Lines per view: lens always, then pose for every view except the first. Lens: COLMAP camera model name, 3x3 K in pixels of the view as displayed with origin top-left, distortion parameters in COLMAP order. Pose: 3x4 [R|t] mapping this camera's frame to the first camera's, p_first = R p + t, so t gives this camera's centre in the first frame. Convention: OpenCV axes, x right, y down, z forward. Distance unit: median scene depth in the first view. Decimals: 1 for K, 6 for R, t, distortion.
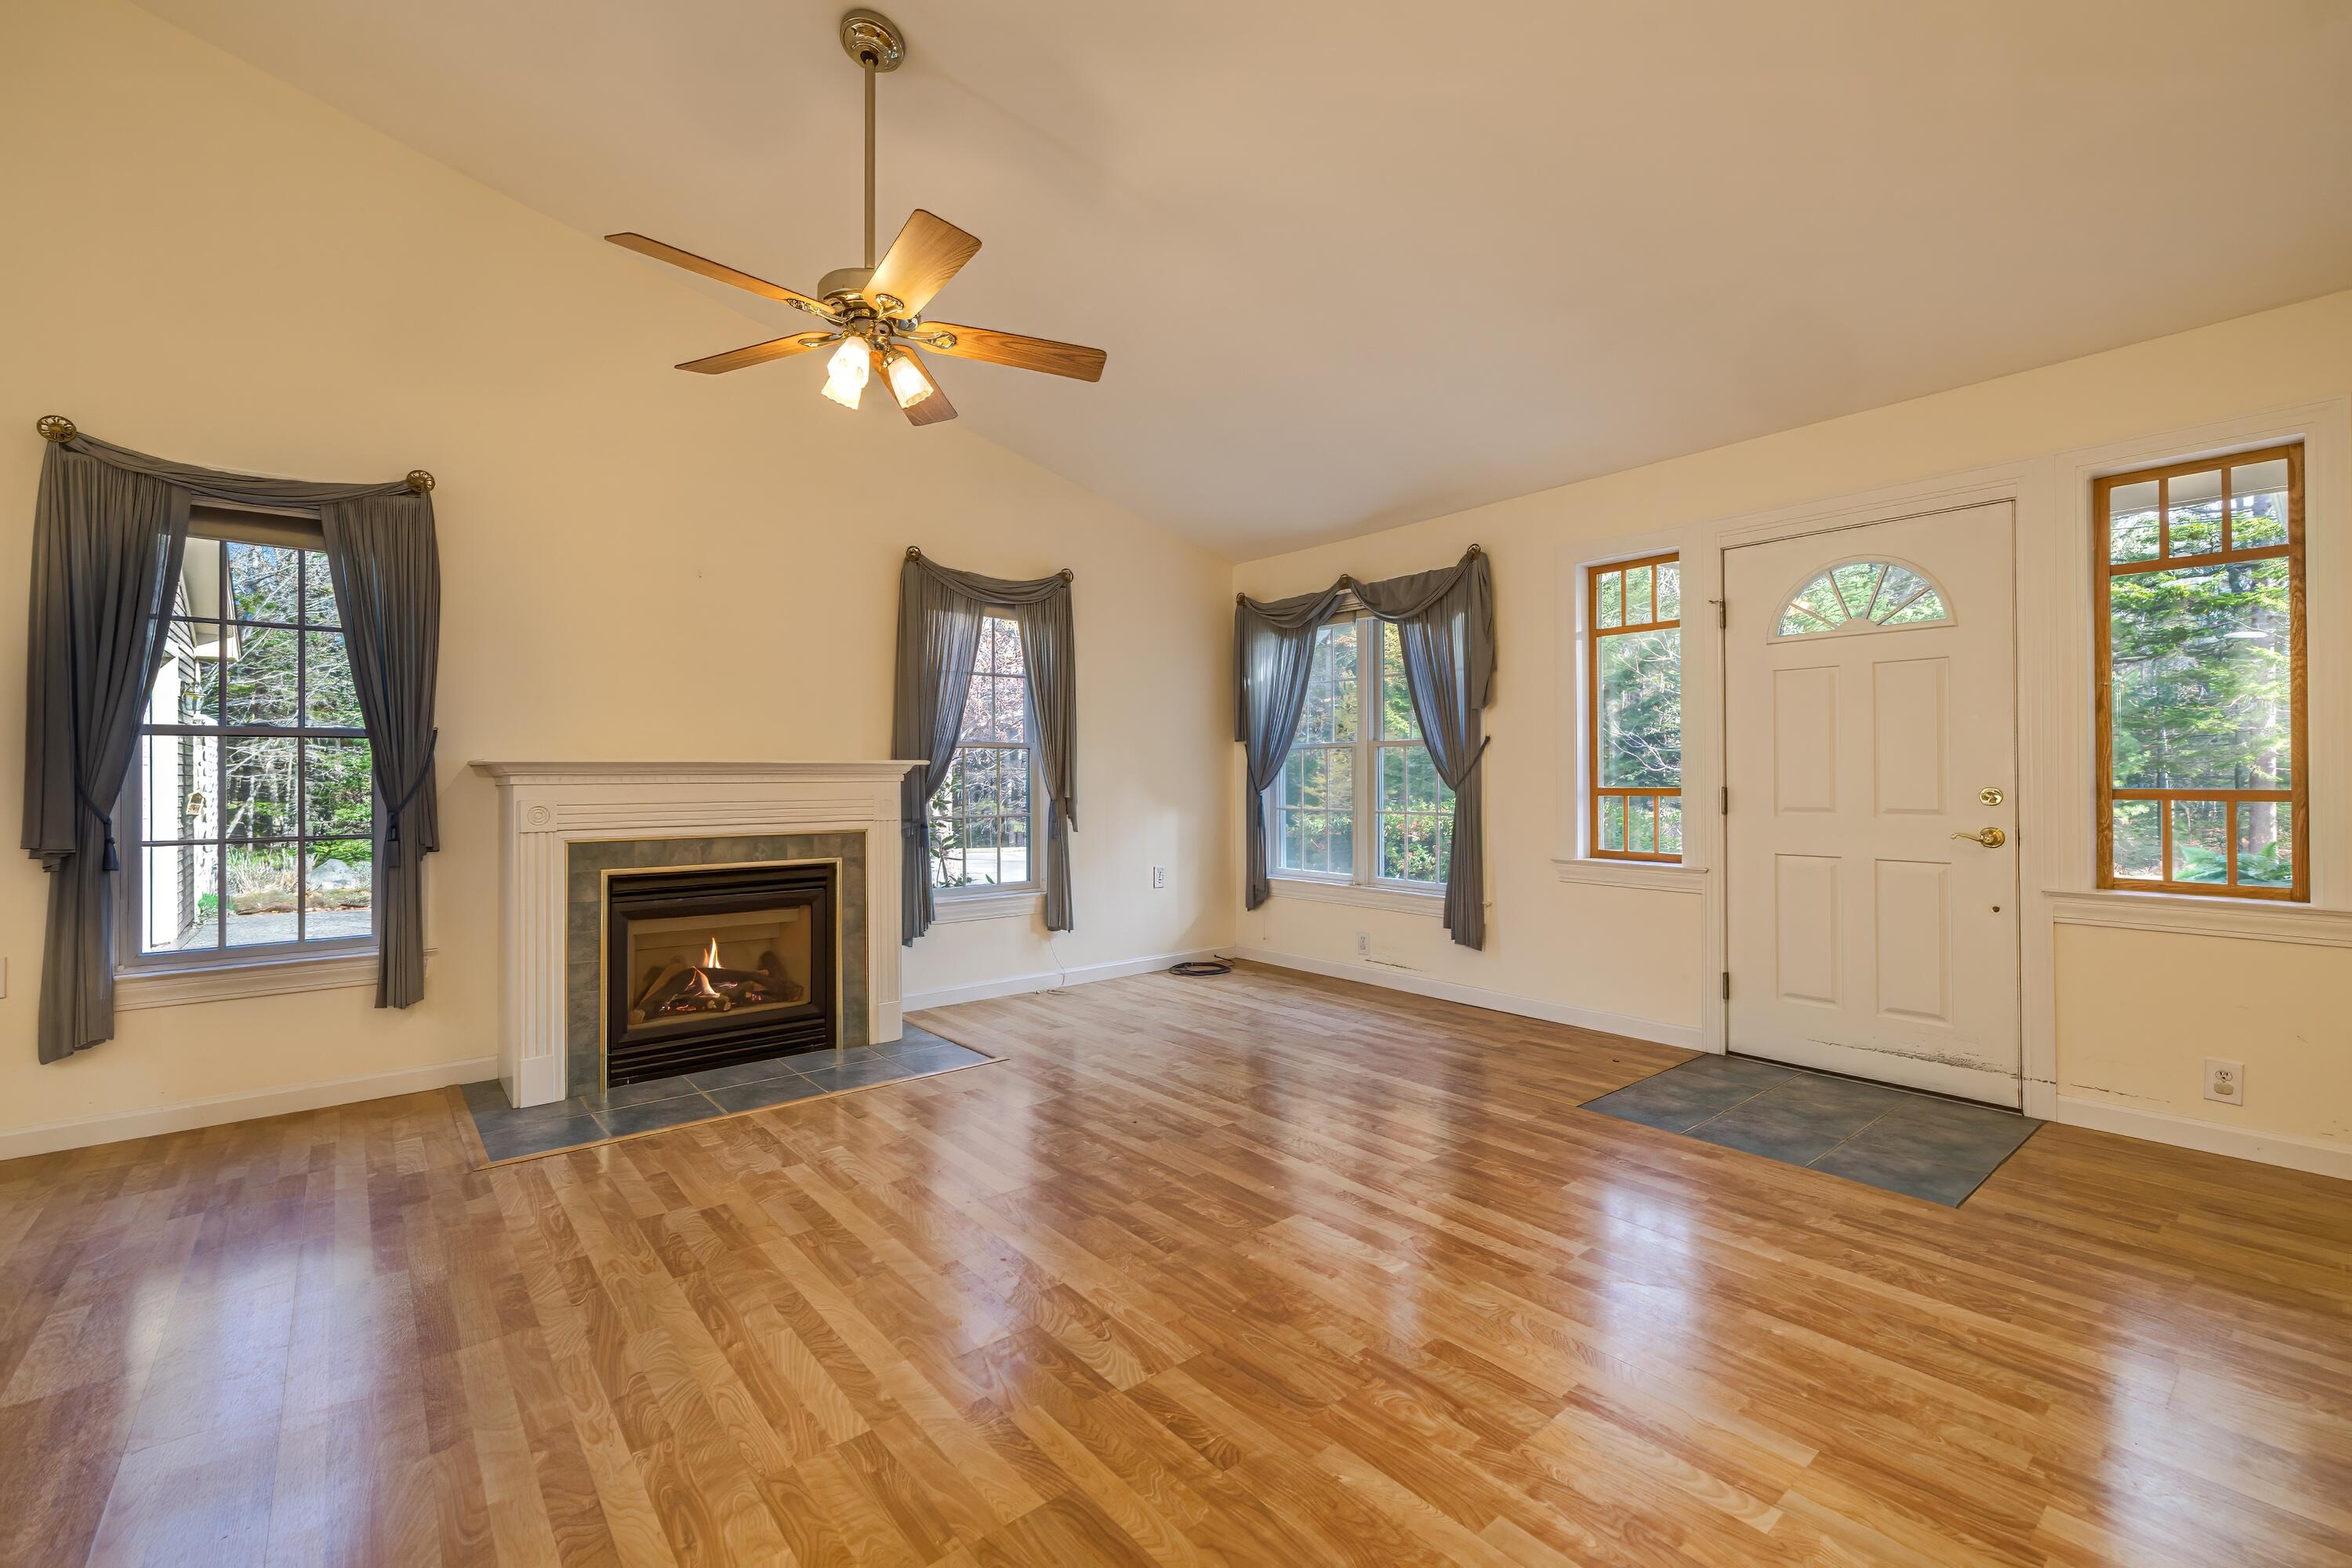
lens RADIAL K [[998.9, 0, 1180.1], [0, 998.9, 773.5], [0, 0, 1]] dist [-0.001334, -0.000025]
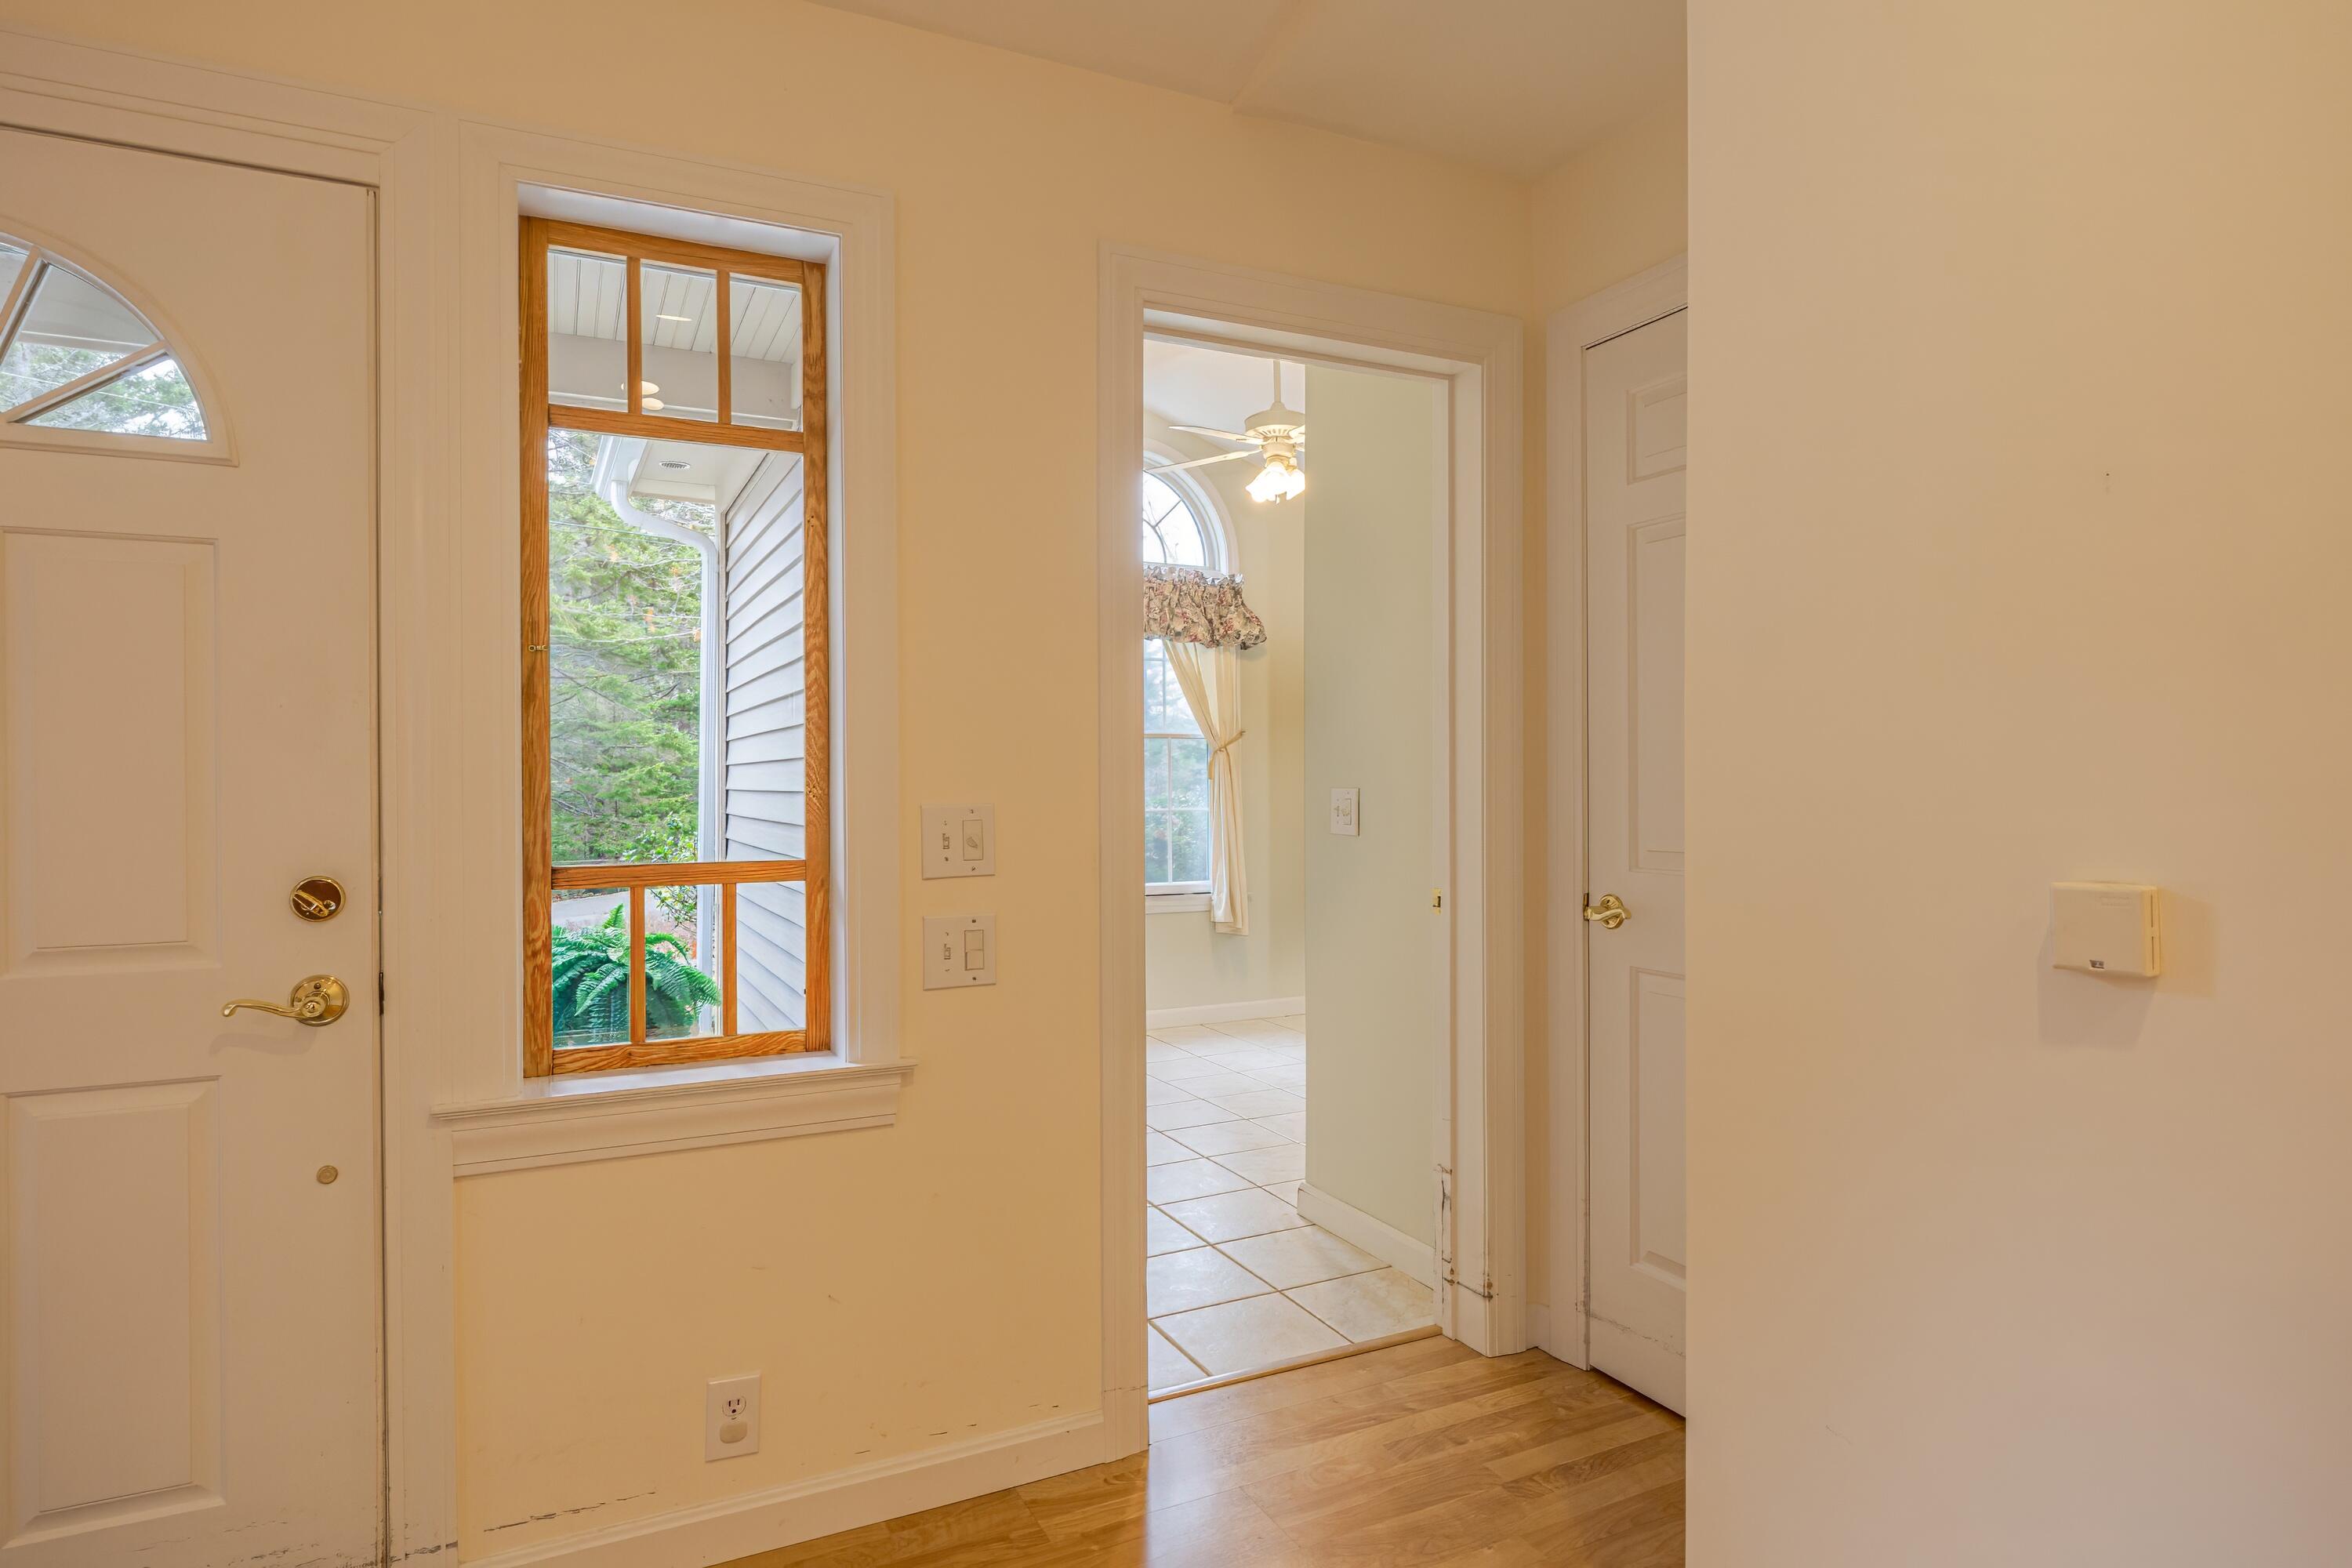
lens RADIAL K [[1318.3, 0, 1180.2], [0, 1318.3, 768.8], [0, 0, 1]] dist [0.002498, -0.002582]
pose [[0.229863, 0.015299, 0.973103, 0.336131], [0.003192, 0.999859, -0.016473, -0.018420], [-0.973218, 0.006893, 0.229782, 0.488664]]
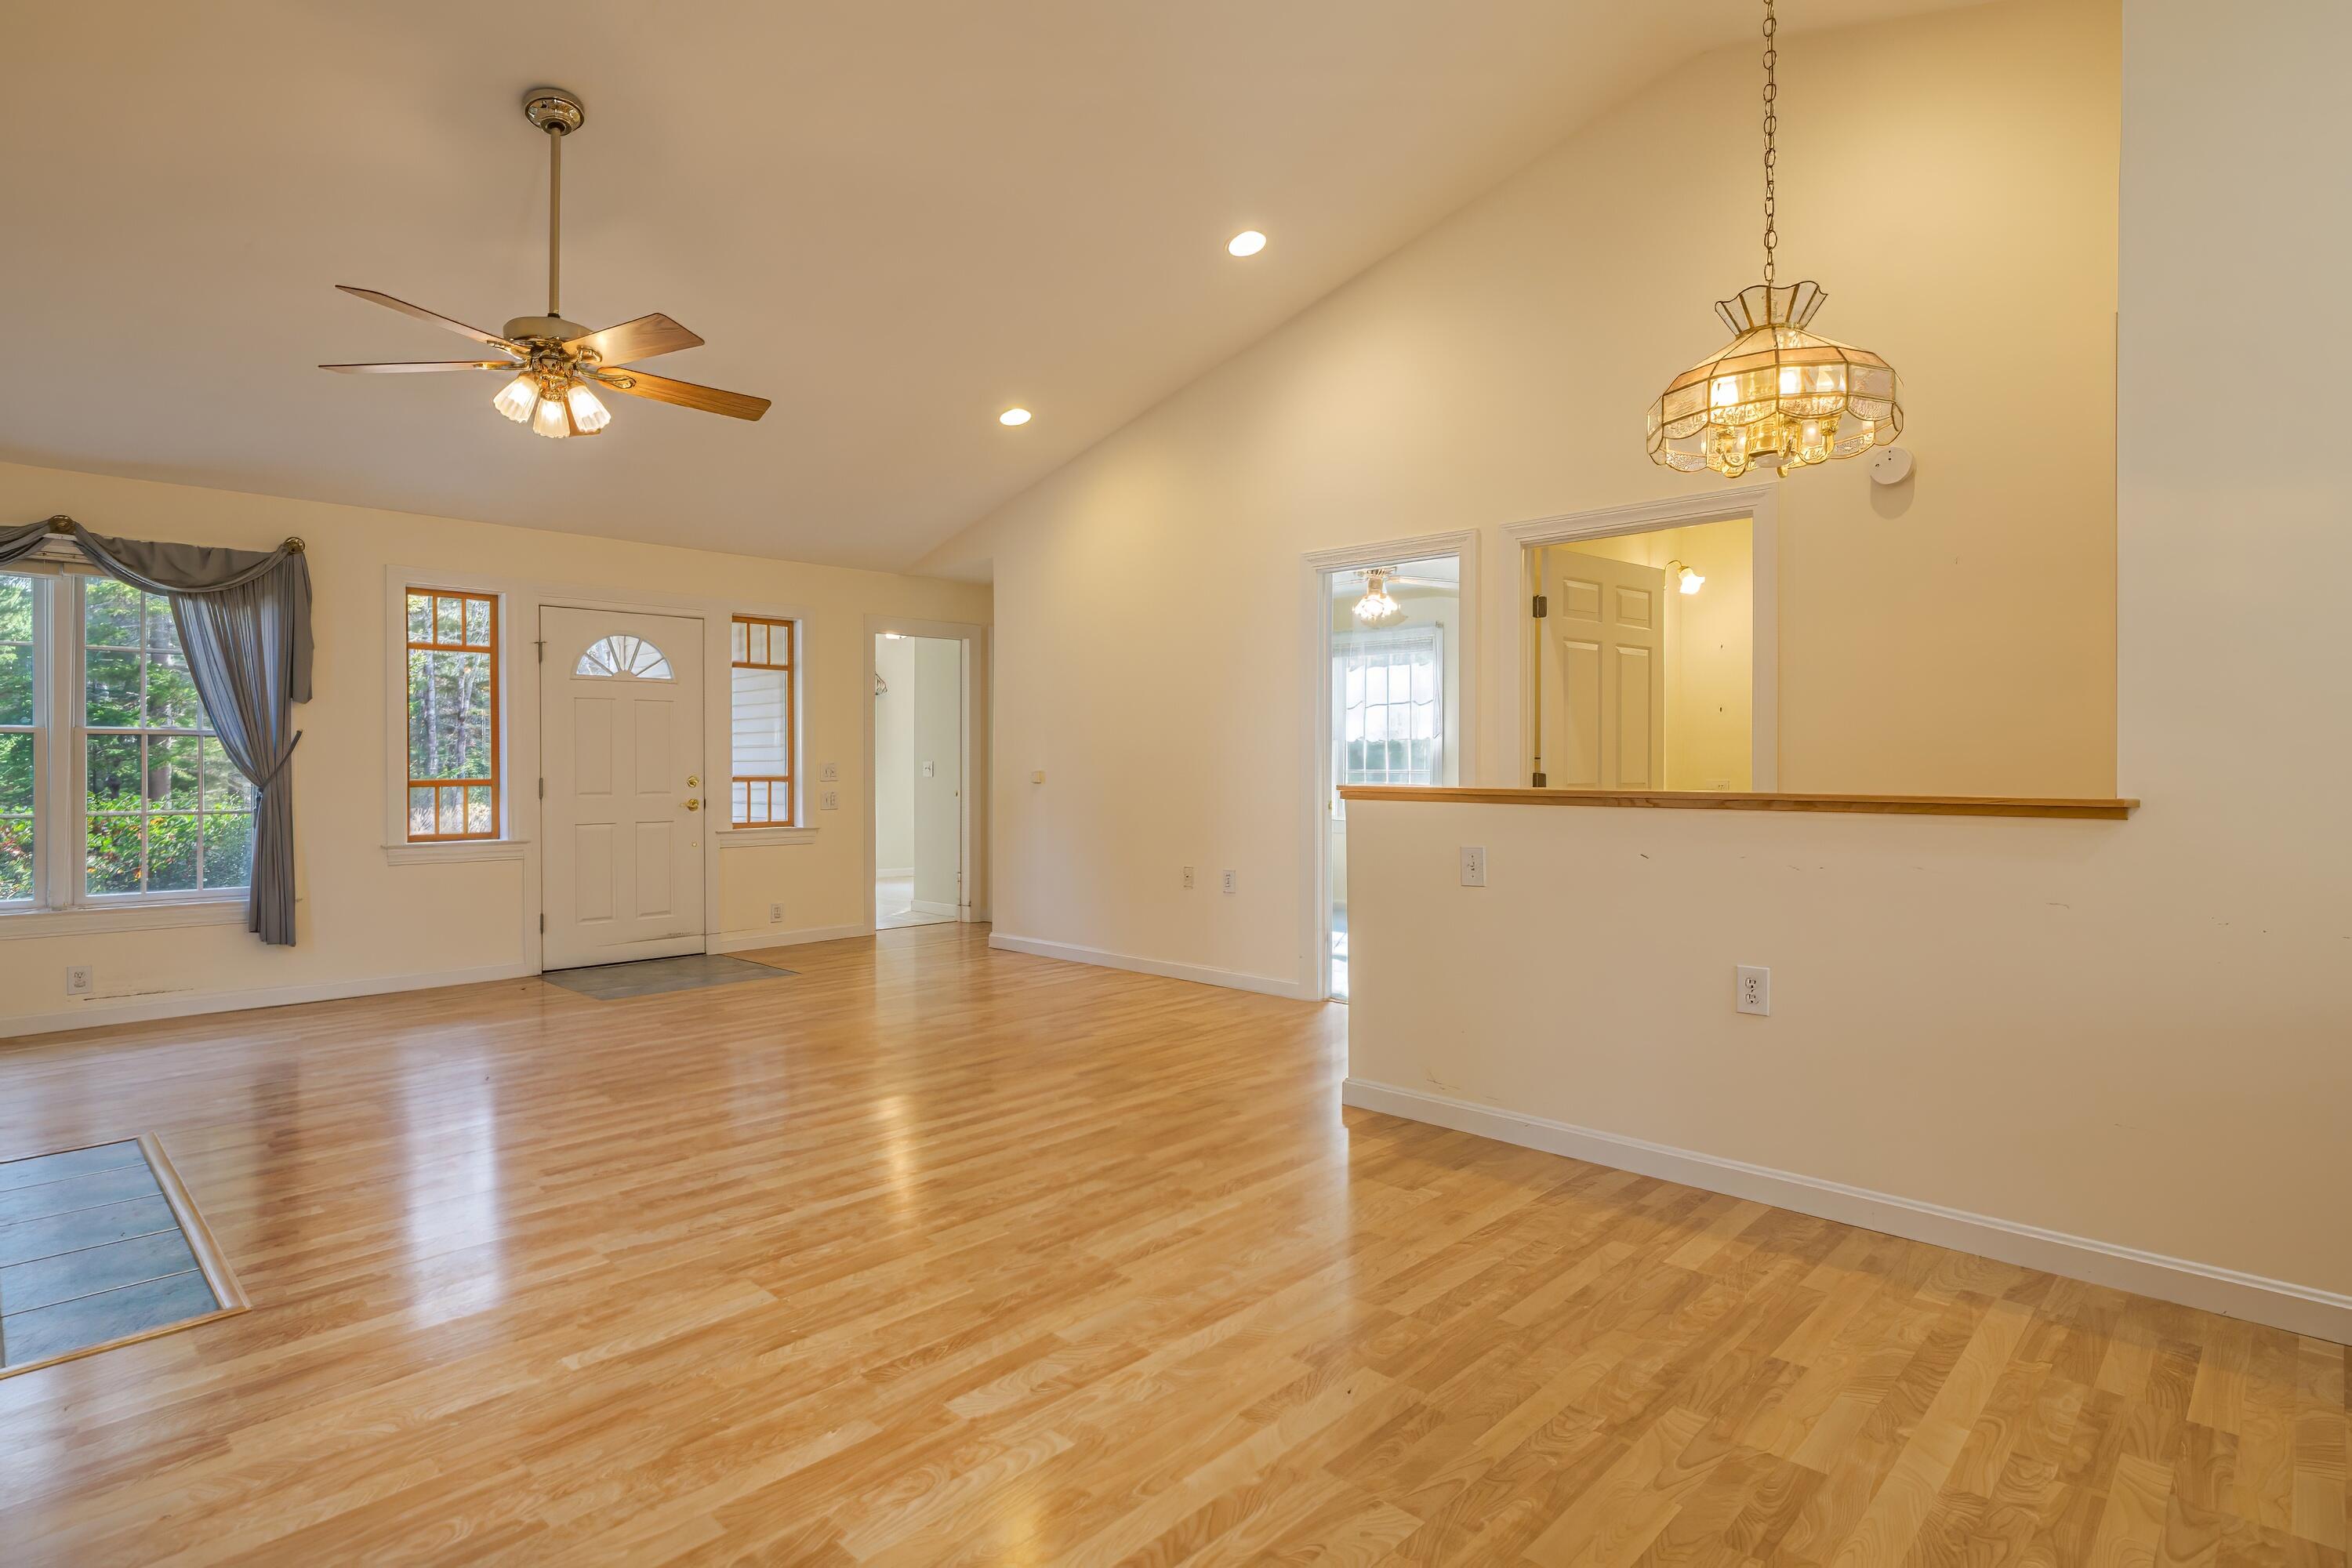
lens RADIAL K [[1196.3, 0, 1185.7], [0, 1196.3, 774.3], [0, 0, 1]] dist [-0.000614, 0.001433]
pose [[-0.114715, 0.000814, 0.993398, -1.292958], [0.003231, 0.999995, -0.000447, 0.012468], [-0.993393, 0.003158, -0.114717, 0.339451]]
